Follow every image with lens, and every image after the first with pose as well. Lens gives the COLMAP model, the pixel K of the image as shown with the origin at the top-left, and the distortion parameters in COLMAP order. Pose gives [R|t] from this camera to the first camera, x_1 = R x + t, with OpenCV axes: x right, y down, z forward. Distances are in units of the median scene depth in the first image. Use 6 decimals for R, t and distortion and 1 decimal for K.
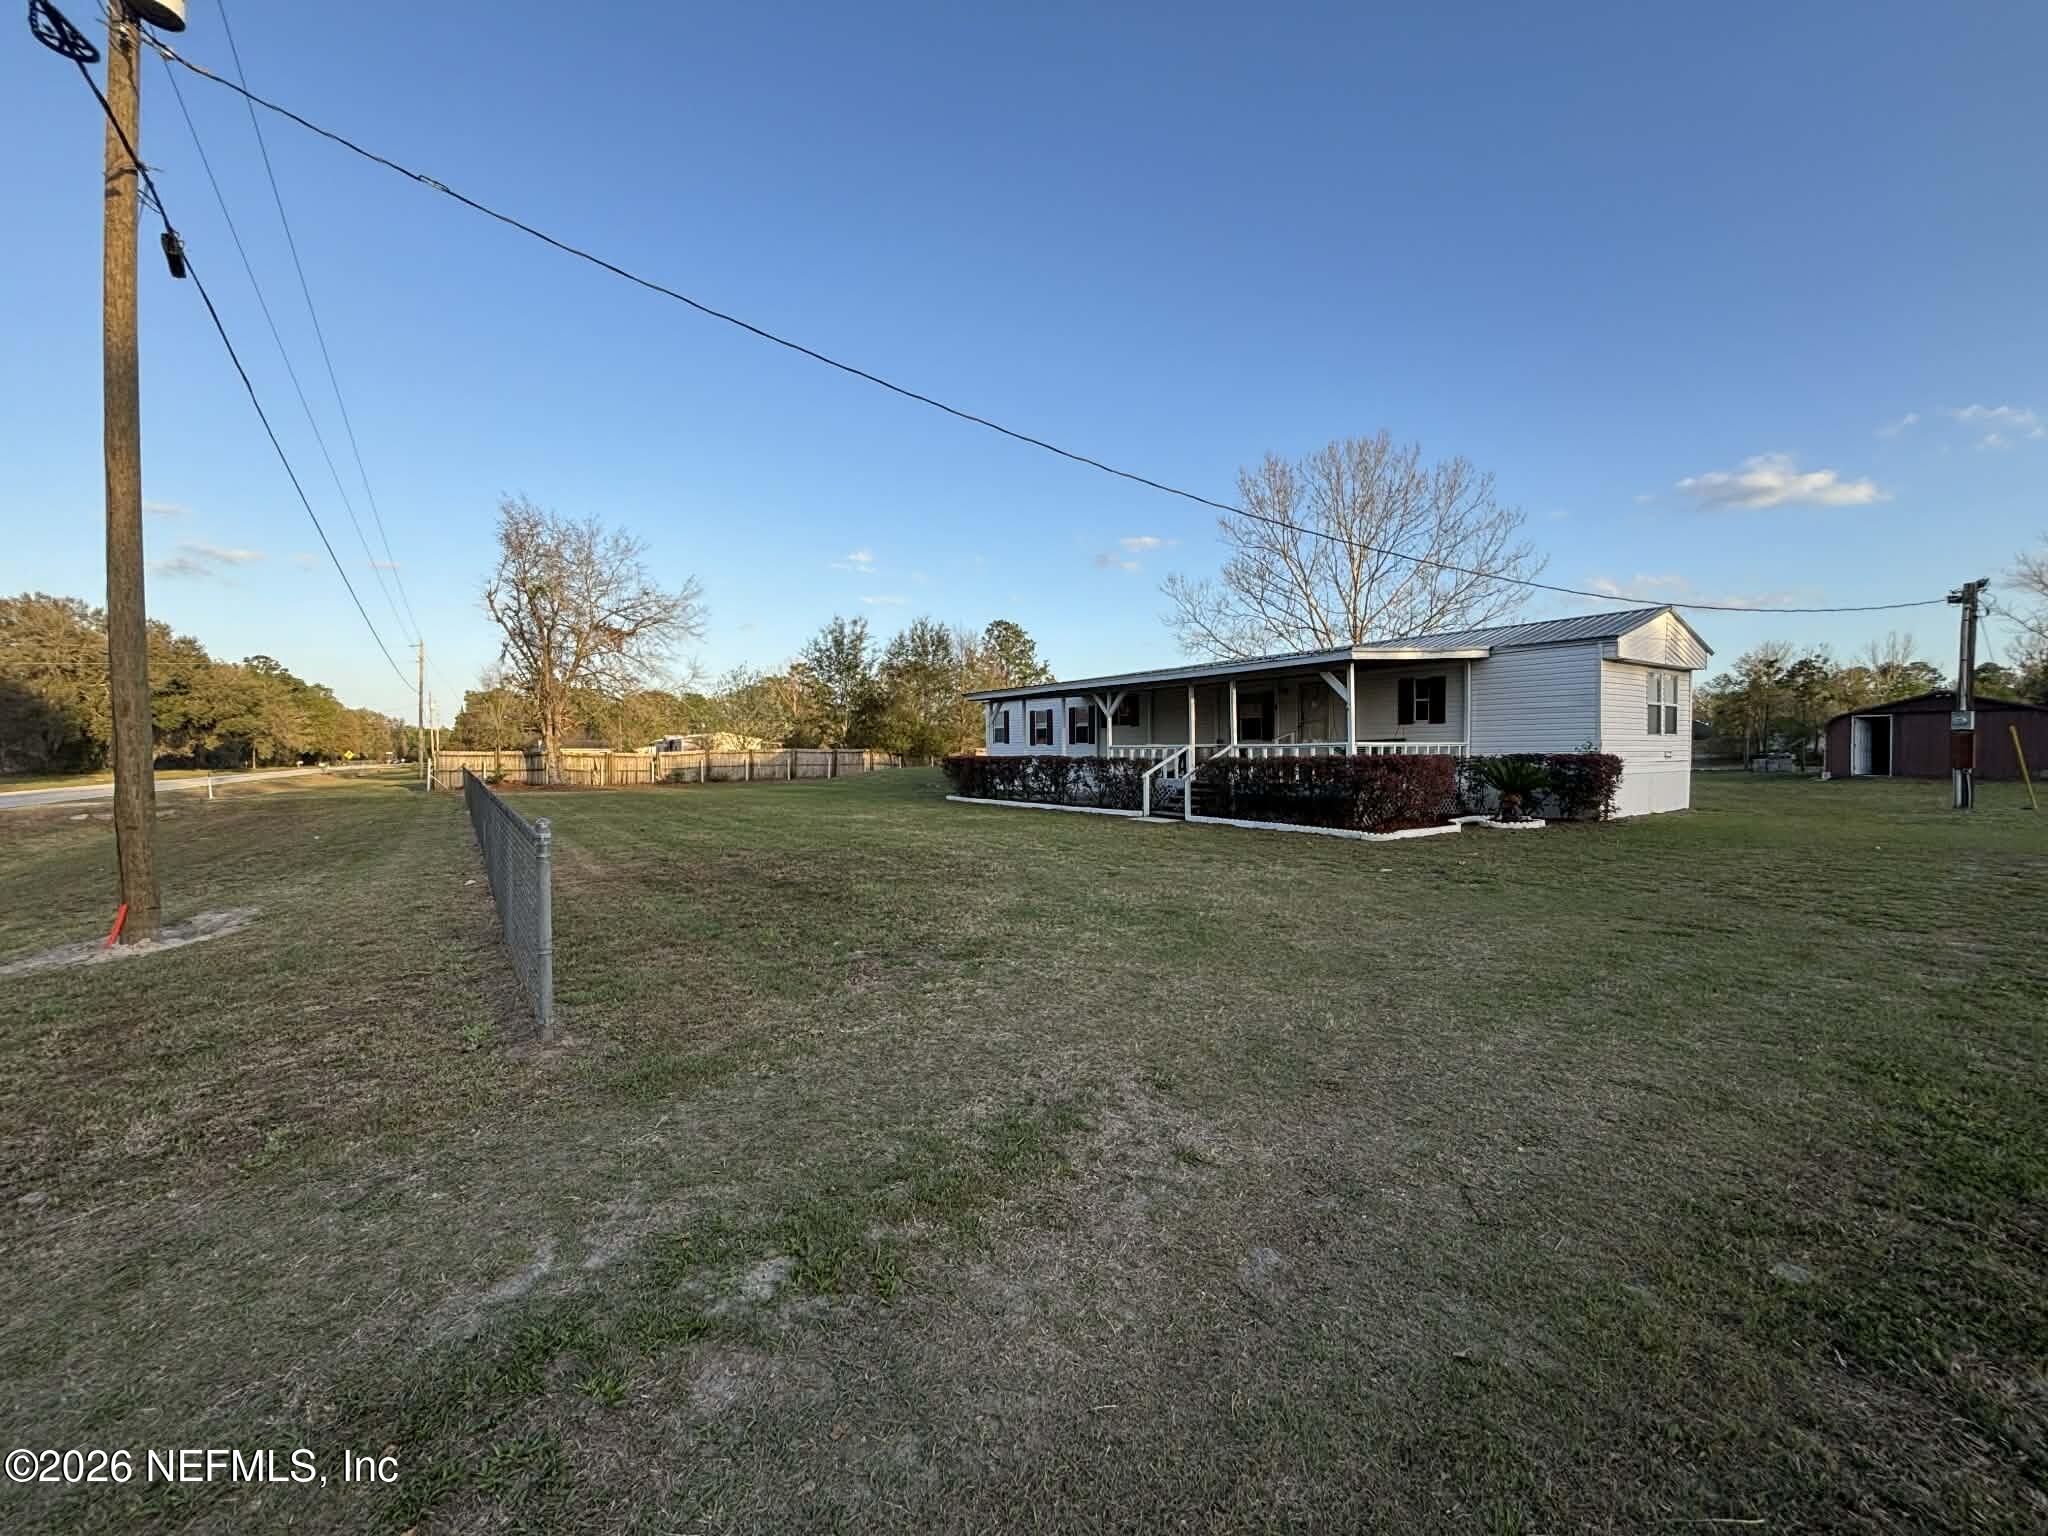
lens RADIAL K [[825.2, 0, 1020.2], [0, 825.2, 762.7], [0, 0, 1]] dist [0.002734, -0.000229]
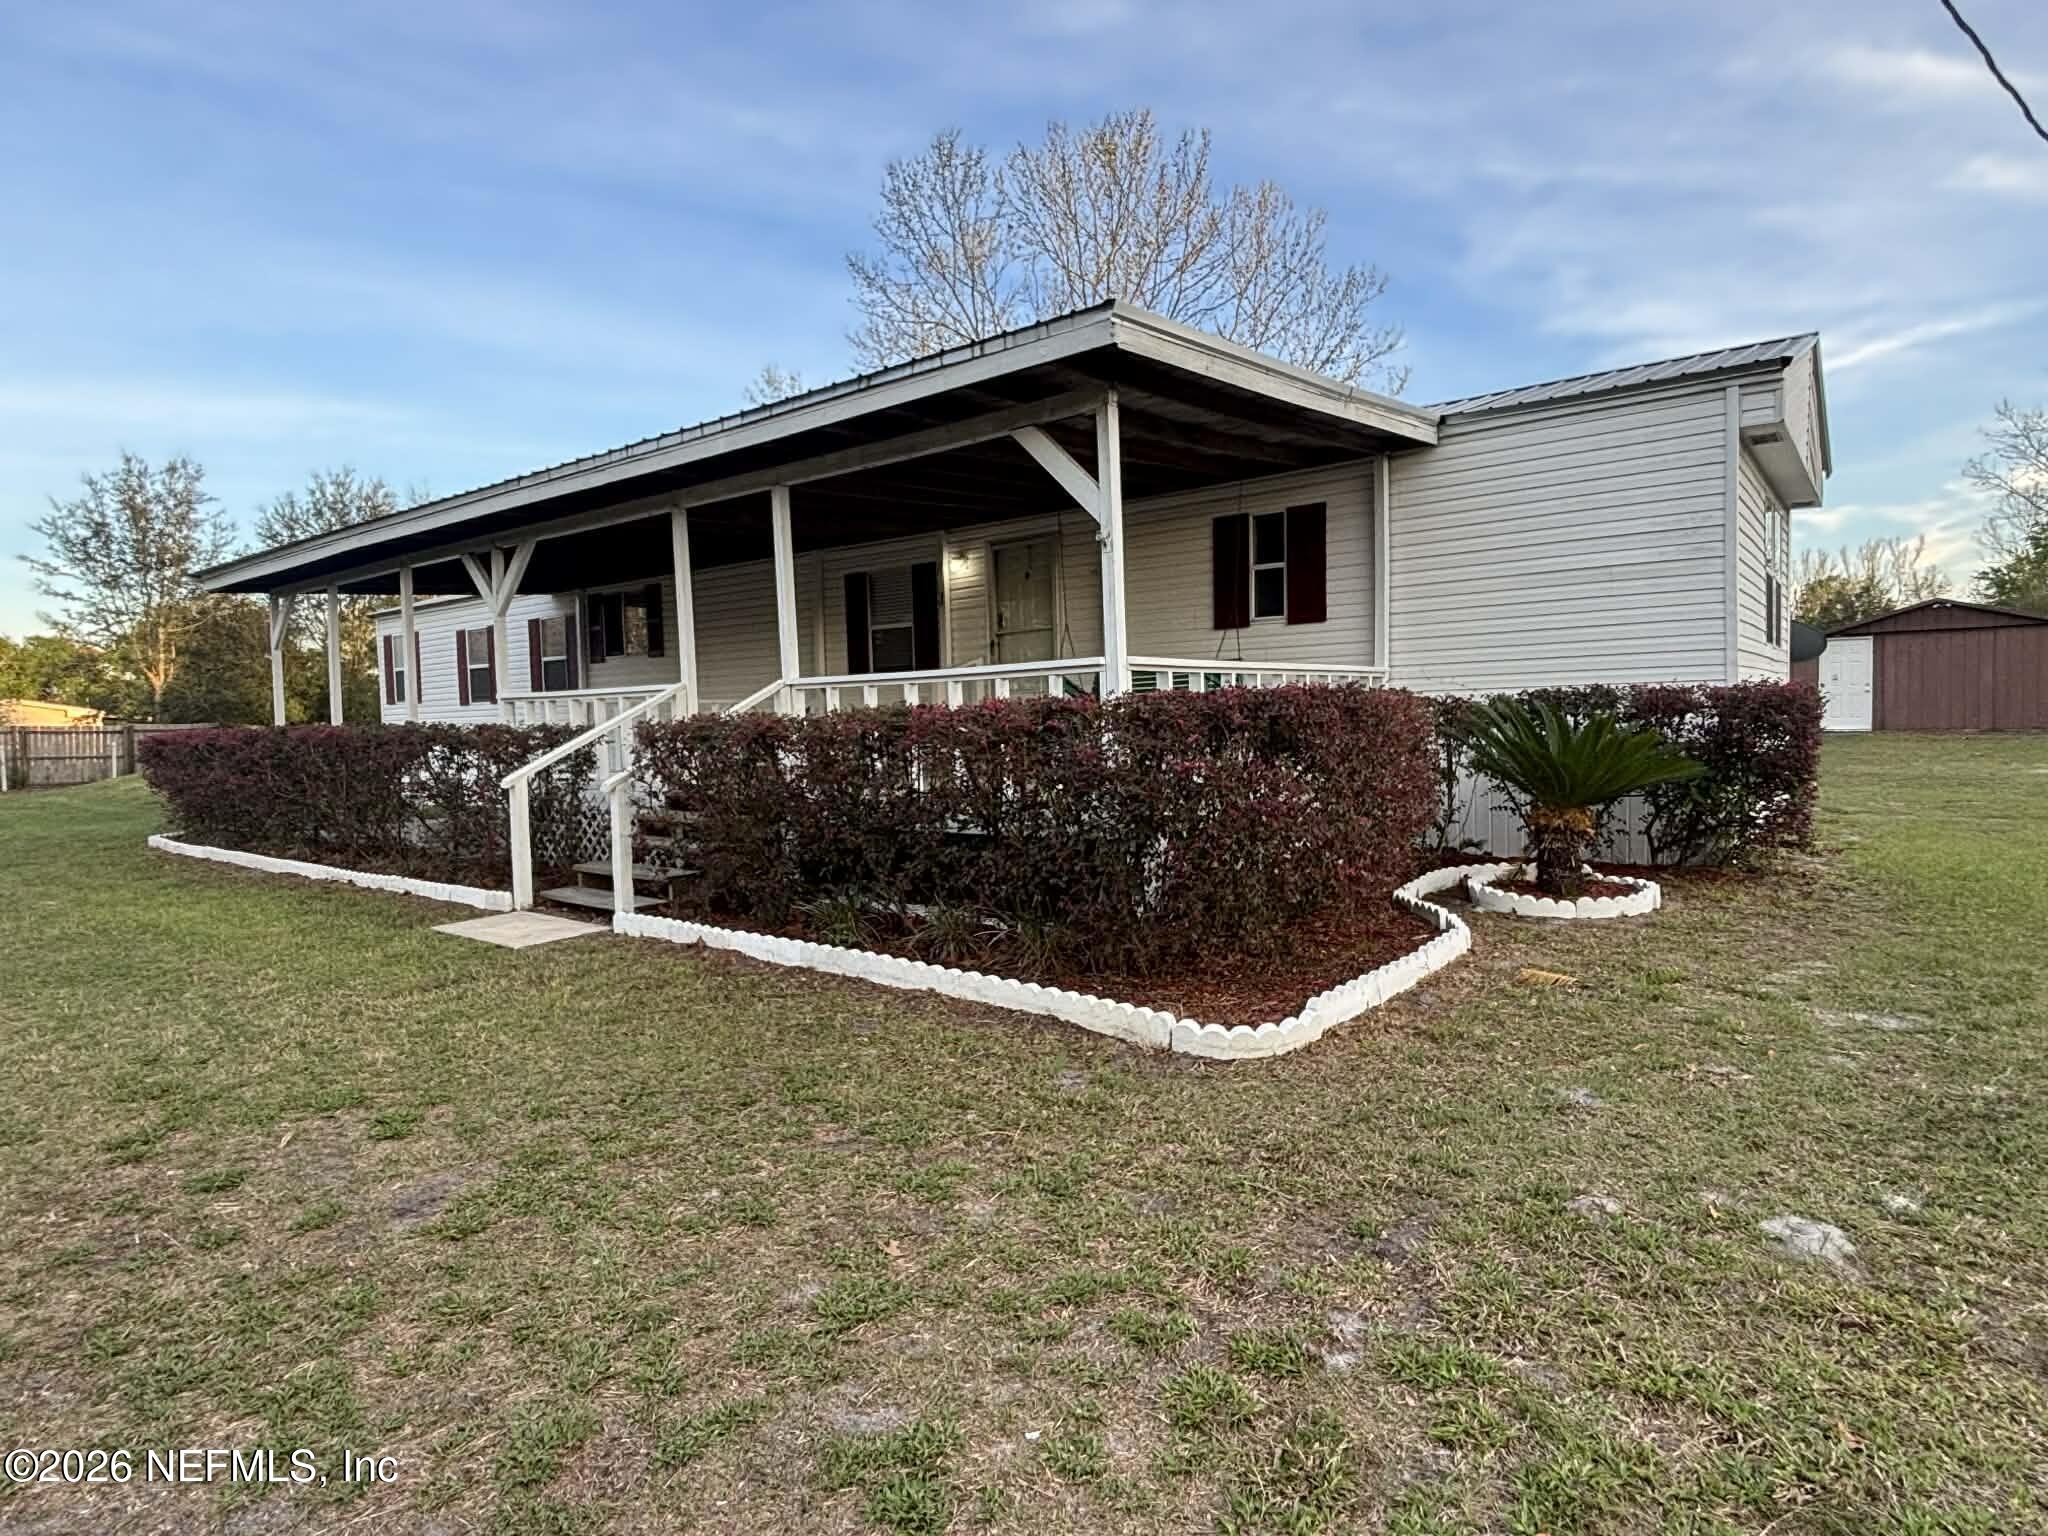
lens RADIAL K [[825.2, 0, 1020.2], [0, 825.2, 762.7], [0, 0, 1]] dist [0.002734, -0.000229]
pose [[0.959863, -0.033936, 0.278410, 0.253579], [0.024649, 0.999019, 0.036793, 0.002245], [-0.279385, -0.028454, 0.959757, 0.643315]]
